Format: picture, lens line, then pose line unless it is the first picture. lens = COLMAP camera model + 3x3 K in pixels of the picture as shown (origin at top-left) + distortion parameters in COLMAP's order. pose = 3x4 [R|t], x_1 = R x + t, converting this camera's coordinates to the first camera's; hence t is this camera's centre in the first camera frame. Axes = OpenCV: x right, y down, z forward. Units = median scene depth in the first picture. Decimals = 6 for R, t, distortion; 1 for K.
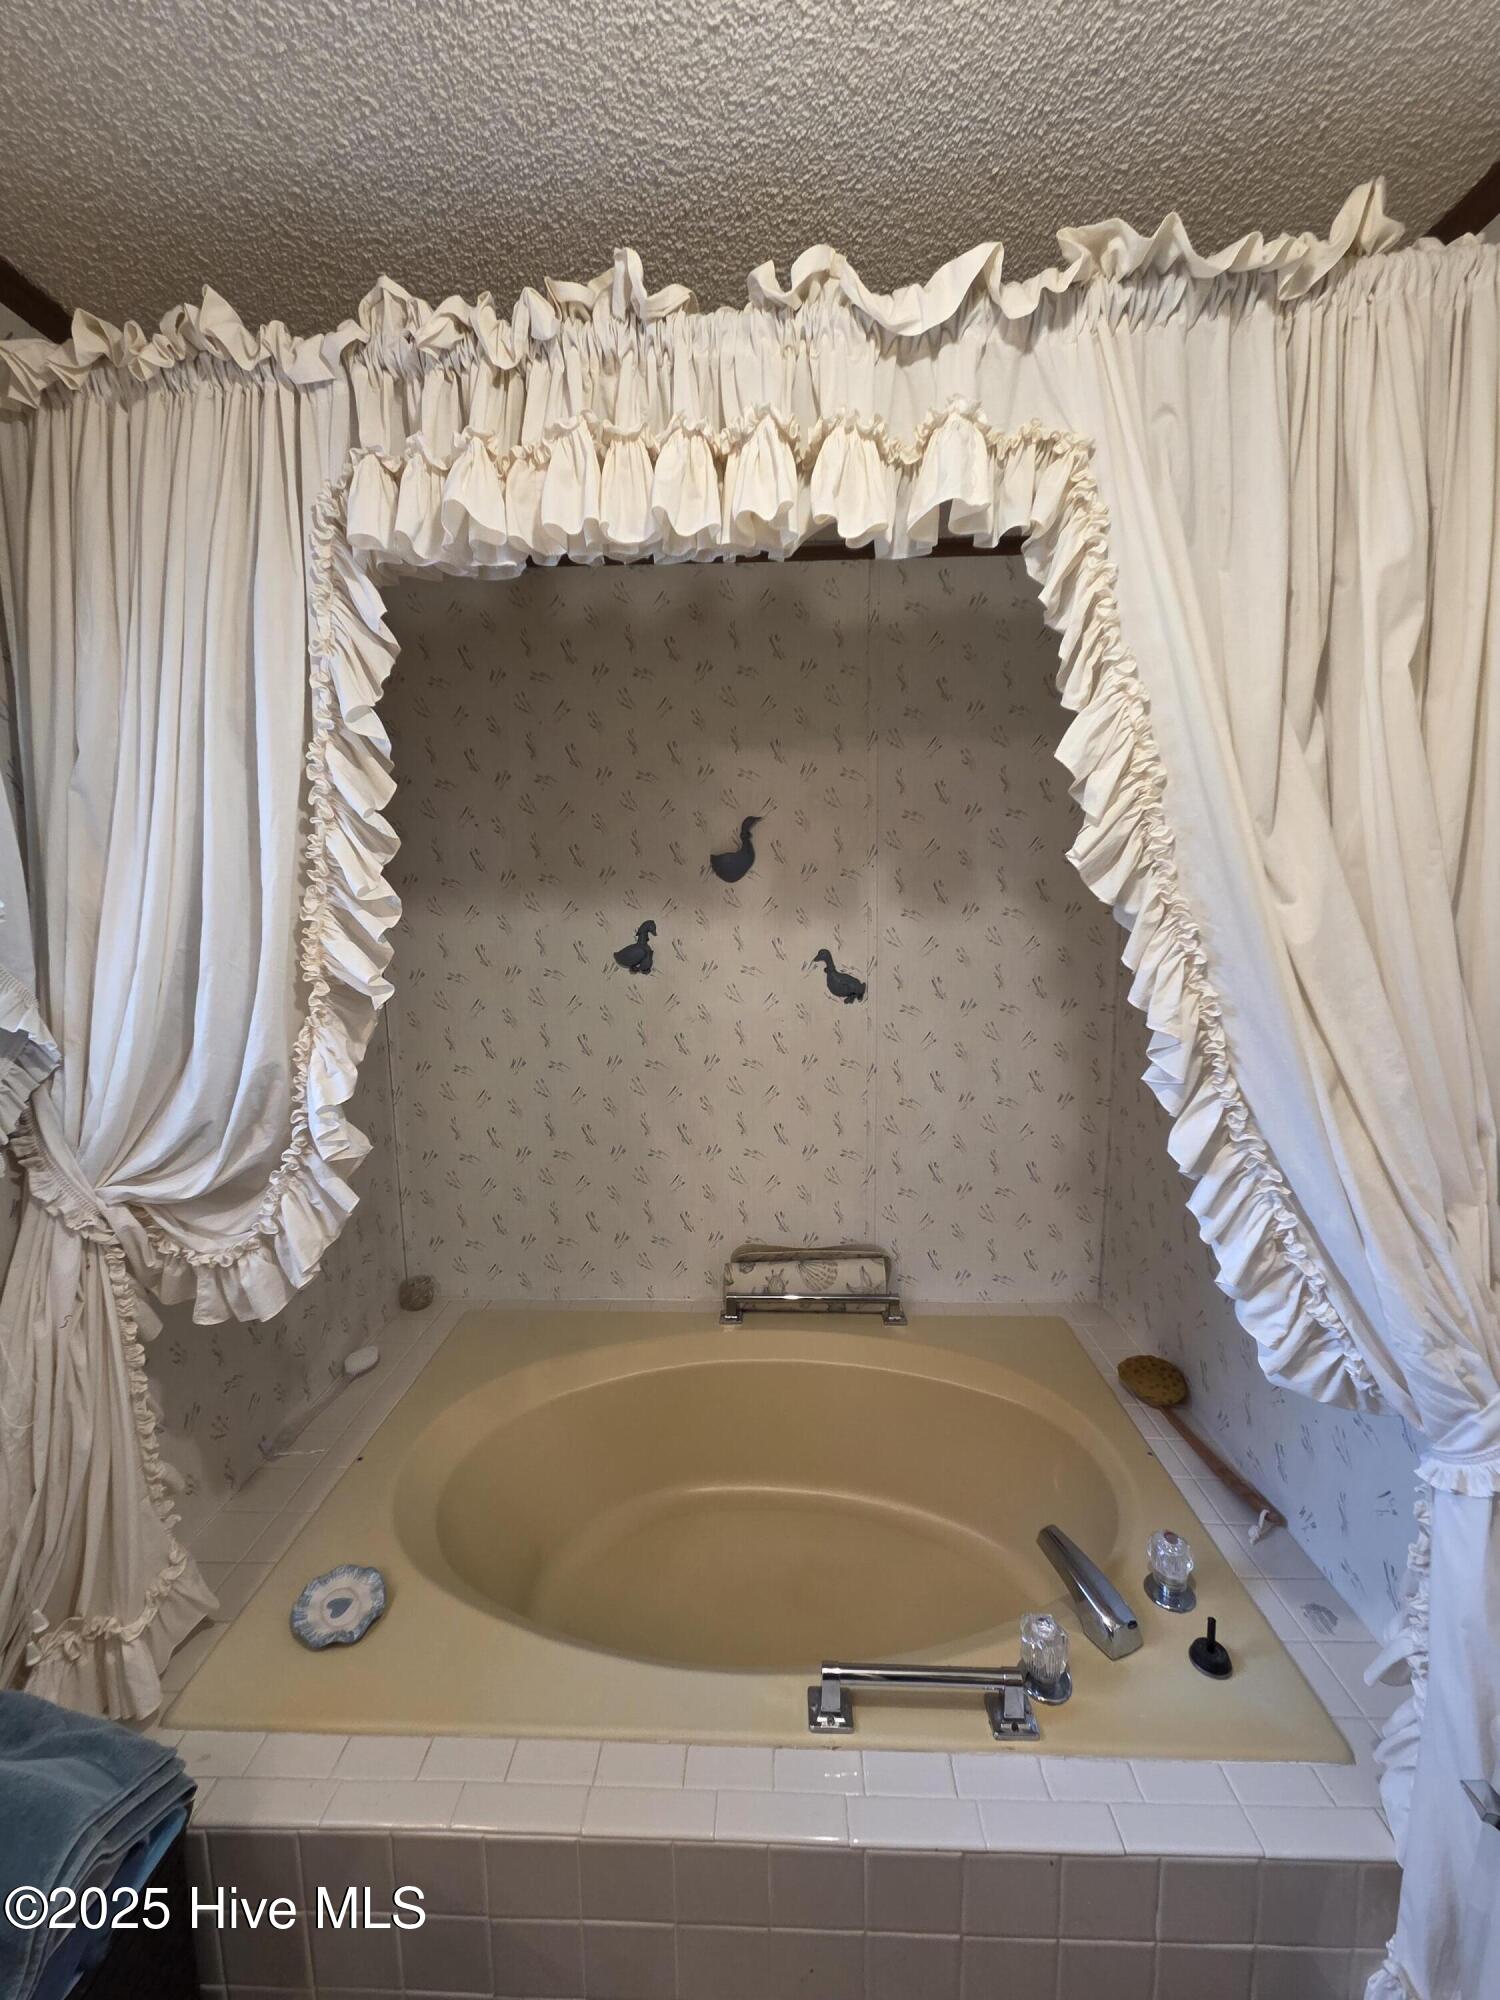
lens RADIAL K [[819.7, 0, 752.8], [0, 819.7, 1002.2], [0, 0, 1]] dist [0.001204, 0.000208]
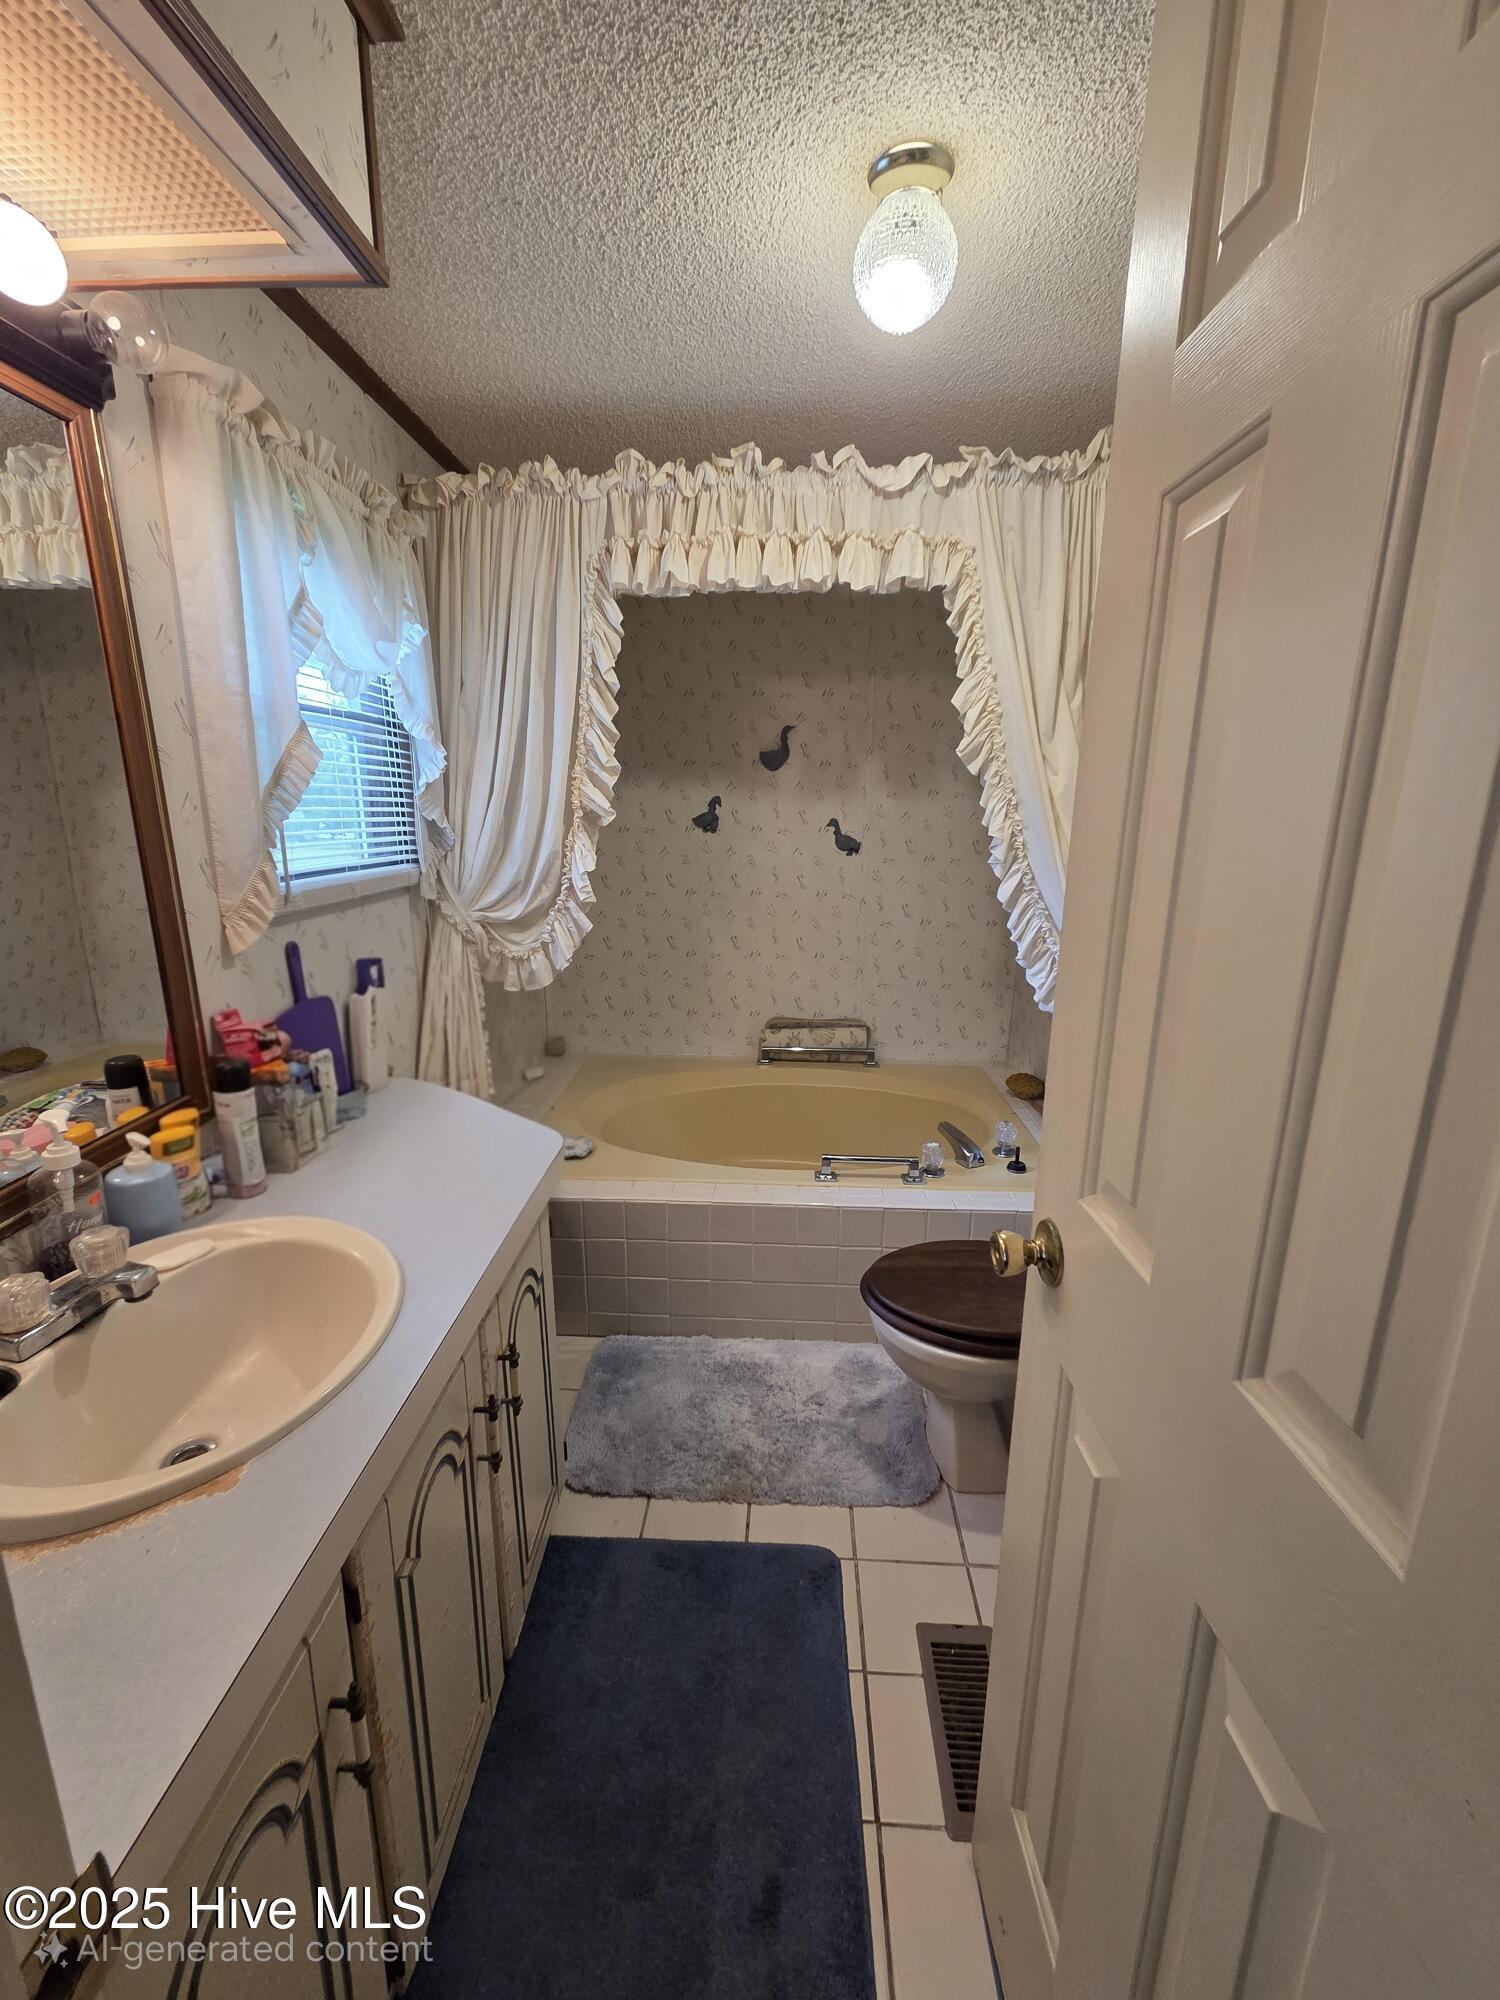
lens RADIAL K [[817.6, 0, 745.7], [0, 817.6, 1005.0], [0, 0, 1]] dist [0.003108, 0.000135]
pose [[0.999642, 0.025046, -0.009460, -0.109971], [-0.023835, 0.993463, 0.111638, 0.239447], [0.012194, -0.111372, 0.993704, -1.122496]]
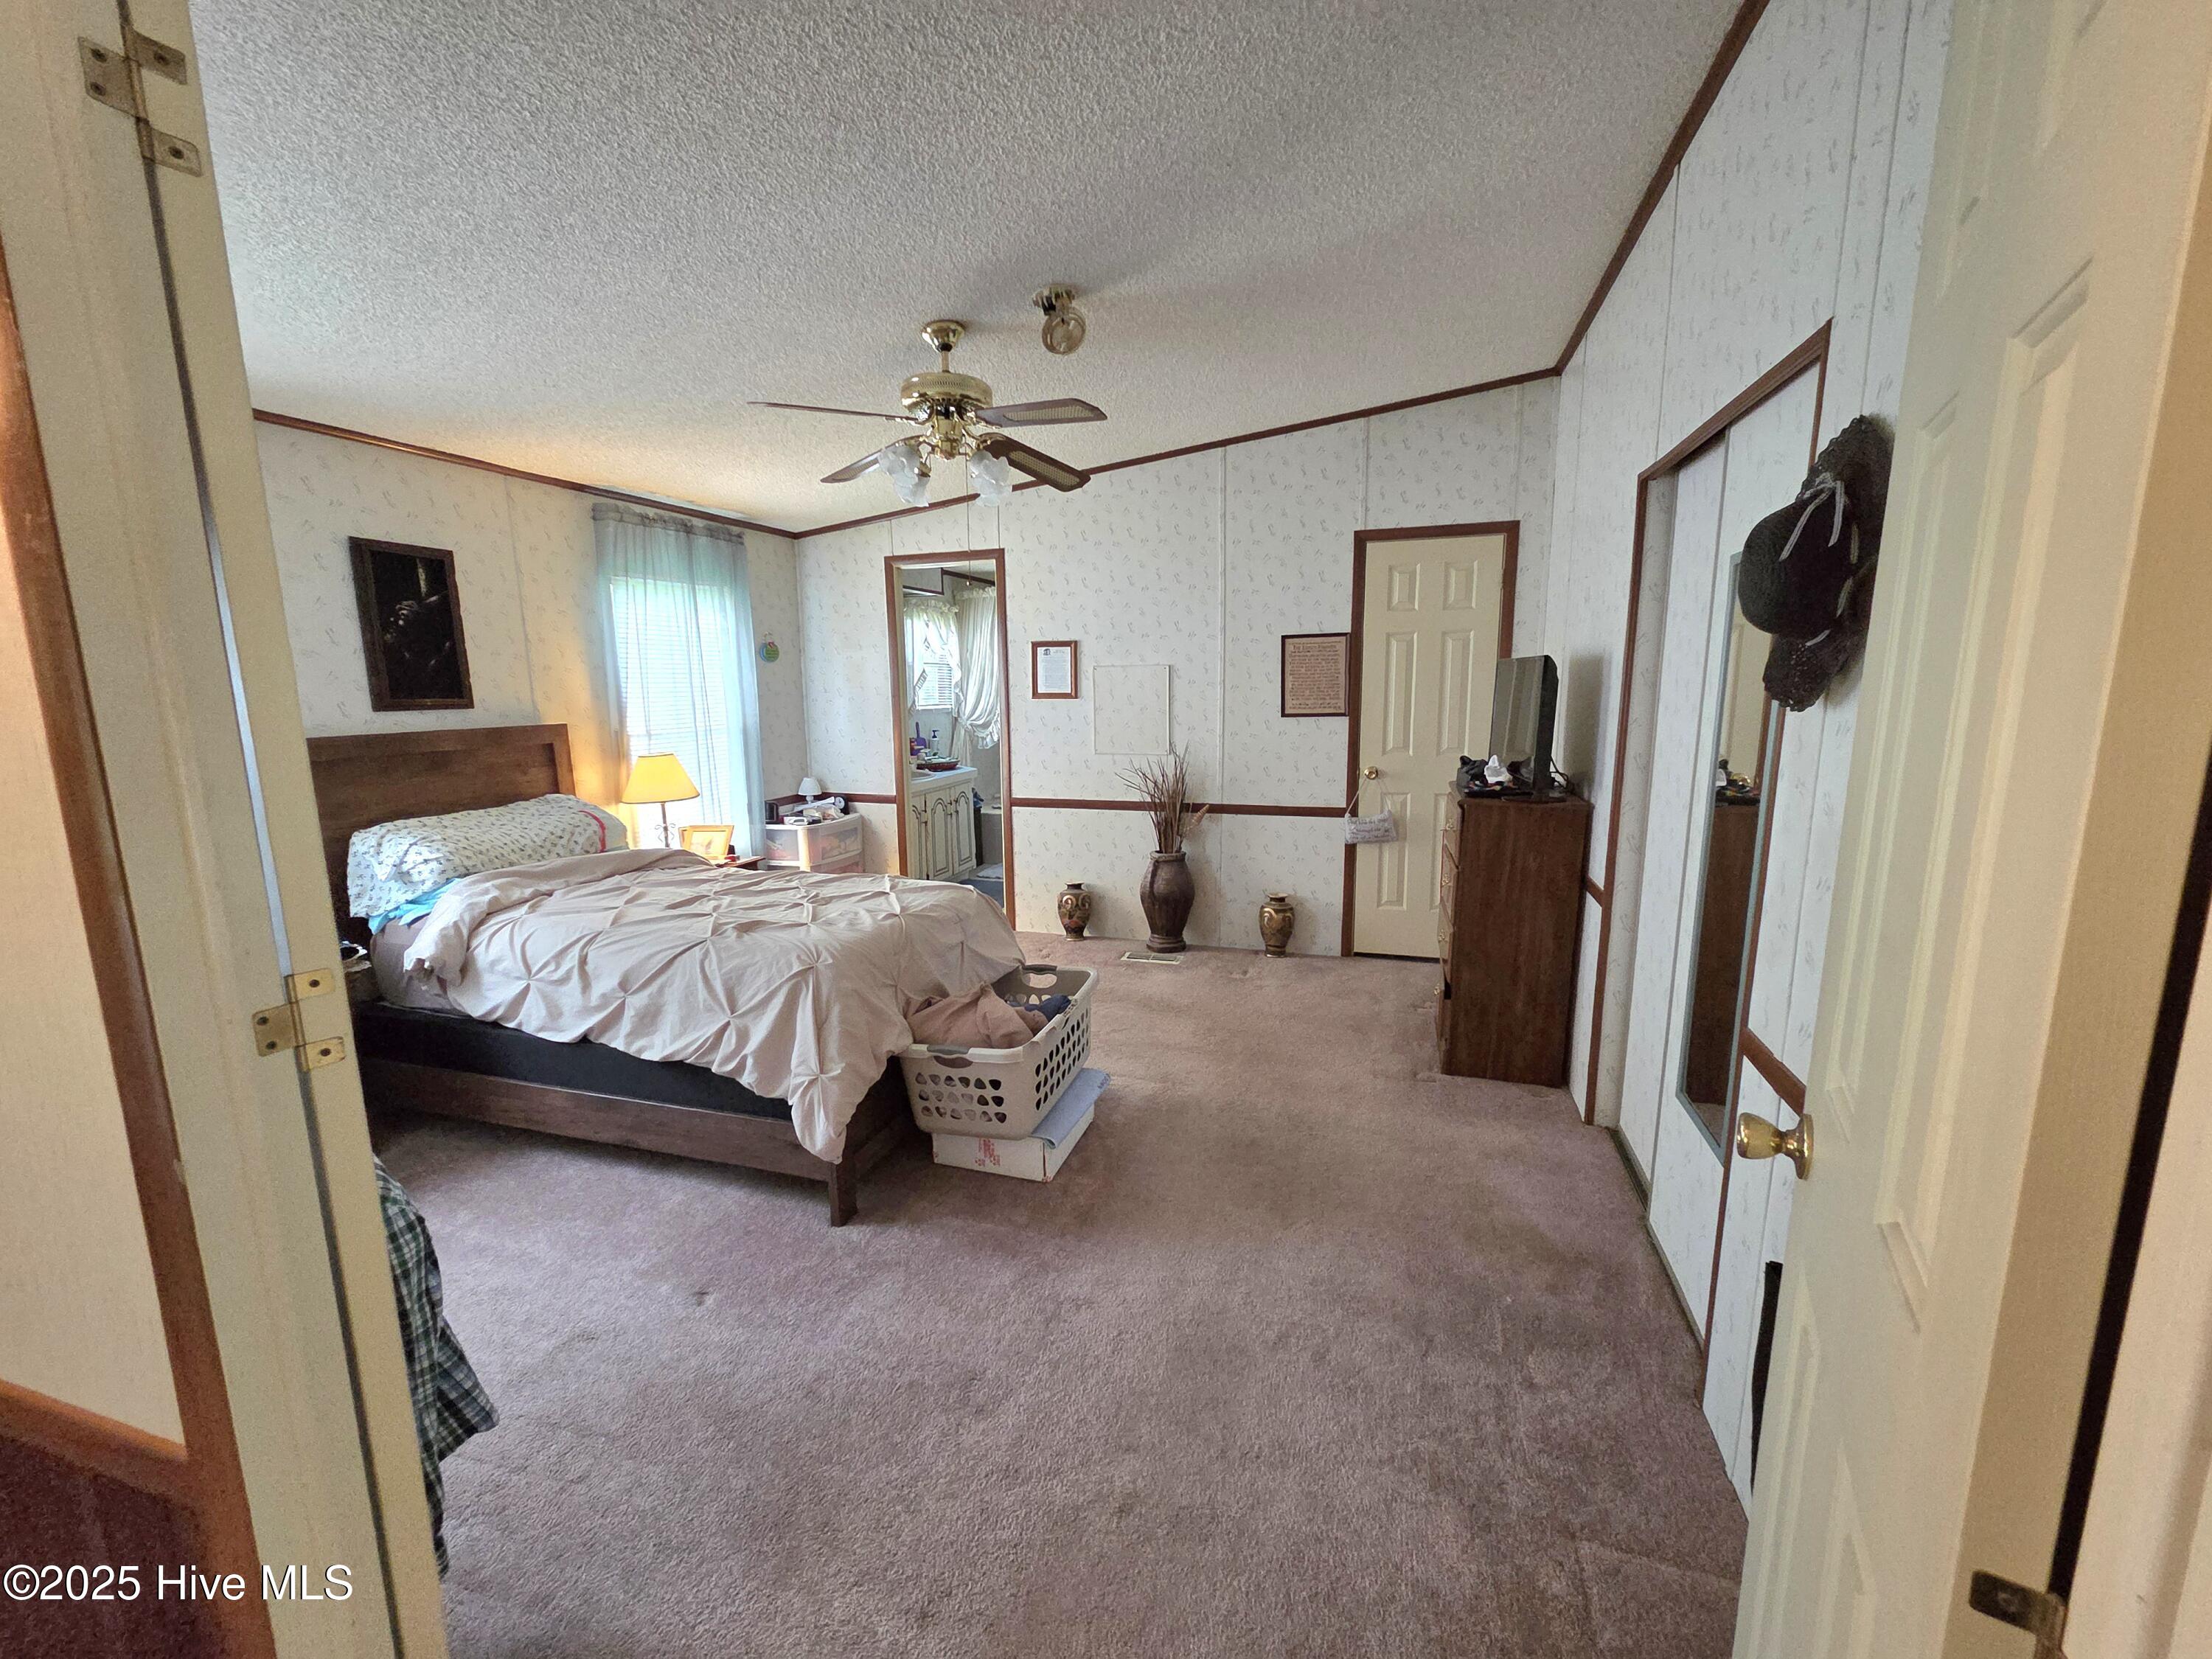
lens RADIAL K [[906.6, 0, 1110.6], [0, 906.6, 831.6], [0, 0, 1]] dist [0.001204, 0.000208]
pose [[0.963171, 0.052764, -0.263661, 2.307615], [-0.041542, 0.997985, 0.047960, 0.760414], [0.265660, -0.035241, 0.963422, -5.909000]]
